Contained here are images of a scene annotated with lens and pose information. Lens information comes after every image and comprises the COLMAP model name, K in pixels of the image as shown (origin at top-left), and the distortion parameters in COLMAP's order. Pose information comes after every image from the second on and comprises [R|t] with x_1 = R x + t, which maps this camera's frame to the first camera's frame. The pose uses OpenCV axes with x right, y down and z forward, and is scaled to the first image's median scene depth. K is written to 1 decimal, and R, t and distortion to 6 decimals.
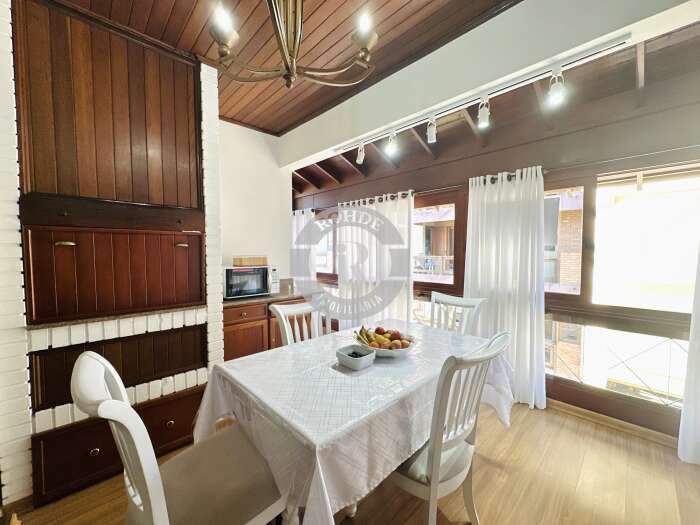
lens RADIAL K [[279.1, 0, 350.0], [0, 279.1, 262.5], [0, 0, 1]] dist [-0.001210, 0.000547]
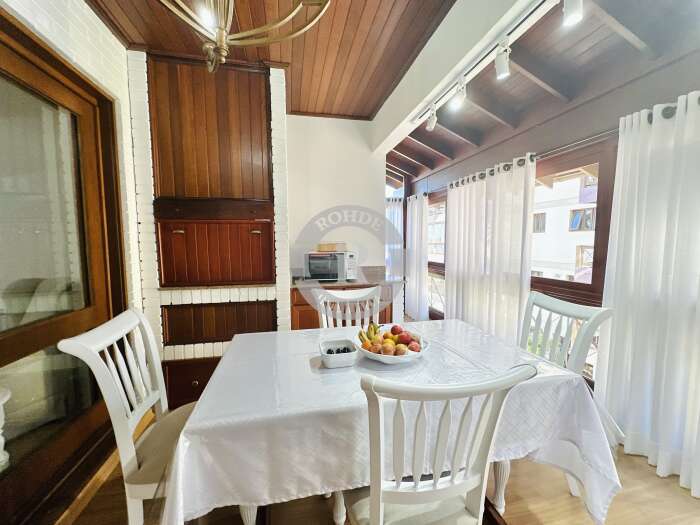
lens RADIAL K [[279.1, 0, 350.0], [0, 279.1, 262.5], [0, 0, 1]] dist [-0.001210, 0.000547]
pose [[0.854074, 0.036857, -0.518844, 0.337221], [-0.017207, 0.998942, 0.042637, 0.009583], [0.519867, -0.027488, 0.853805, 0.186538]]
